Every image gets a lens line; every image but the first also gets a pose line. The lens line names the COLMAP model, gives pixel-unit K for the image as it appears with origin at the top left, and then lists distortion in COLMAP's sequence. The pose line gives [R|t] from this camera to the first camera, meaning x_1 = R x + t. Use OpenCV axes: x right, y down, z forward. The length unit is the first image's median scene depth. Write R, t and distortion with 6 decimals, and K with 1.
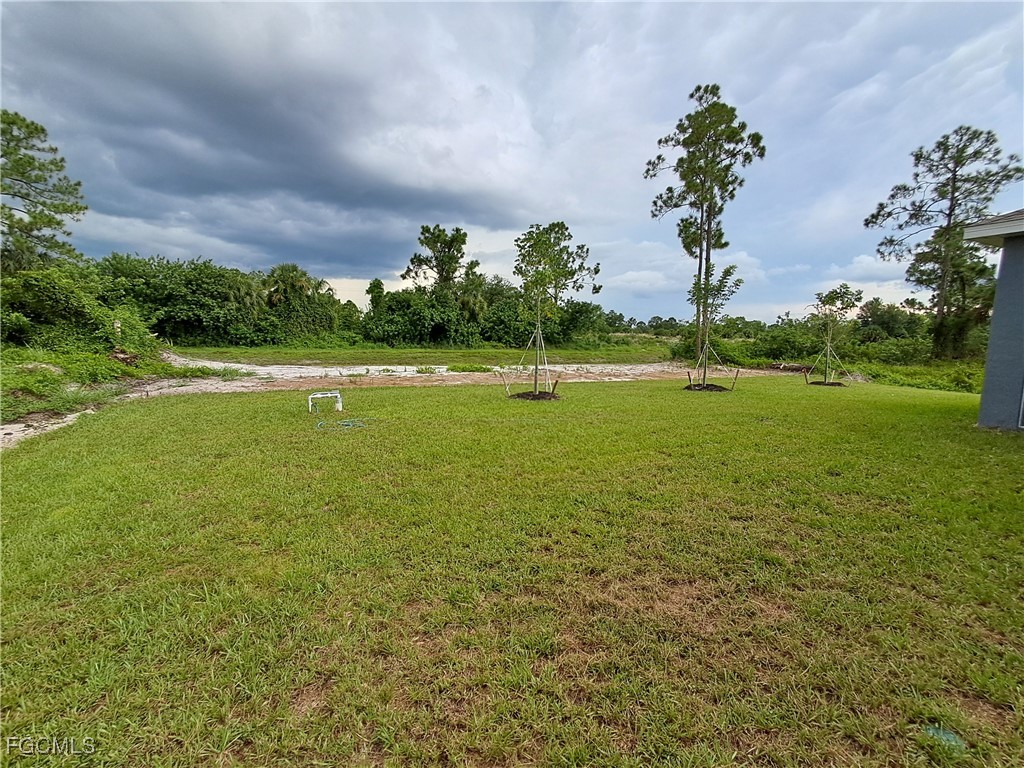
lens RADIAL K [[463.6, 0, 509.1], [0, 463.6, 381.9], [0, 0, 1]] dist [0.000211, 0.000877]
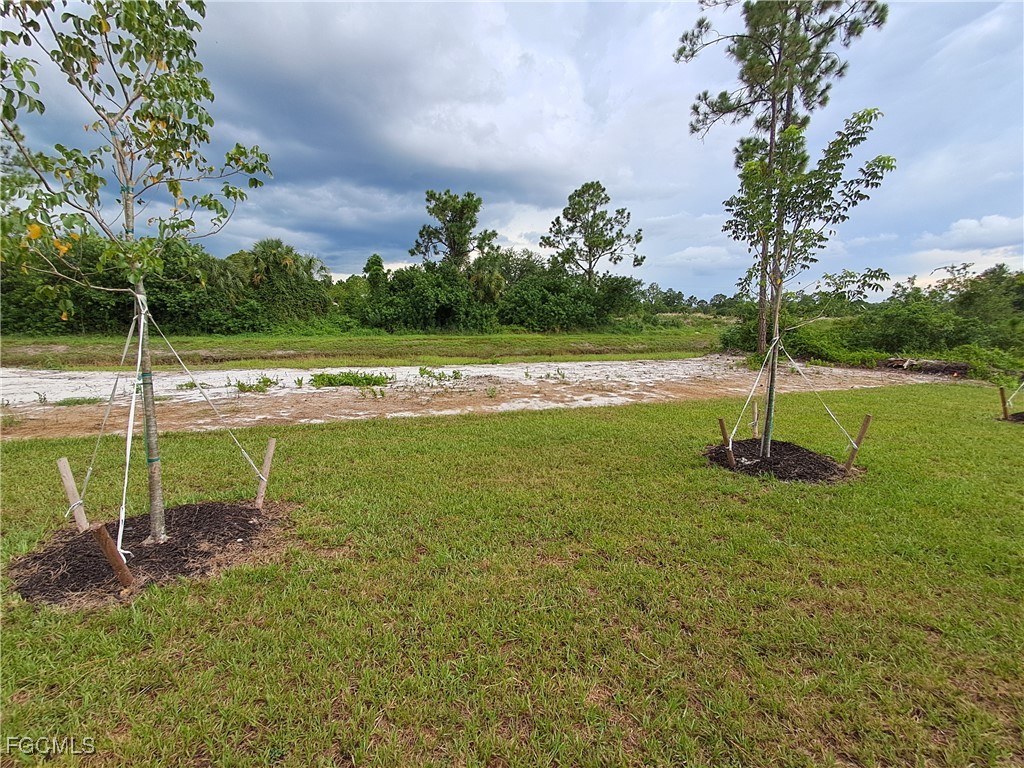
lens RADIAL K [[459.2, 0, 507.9], [0, 459.2, 380.6], [0, 0, 1]] dist [-0.003995, 0.005711]
pose [[0.992156, 0.004164, -0.124939, 0.064594], [0.000541, 0.999293, 0.037600, -0.016334], [0.125007, -0.037373, 0.991452, 0.152465]]
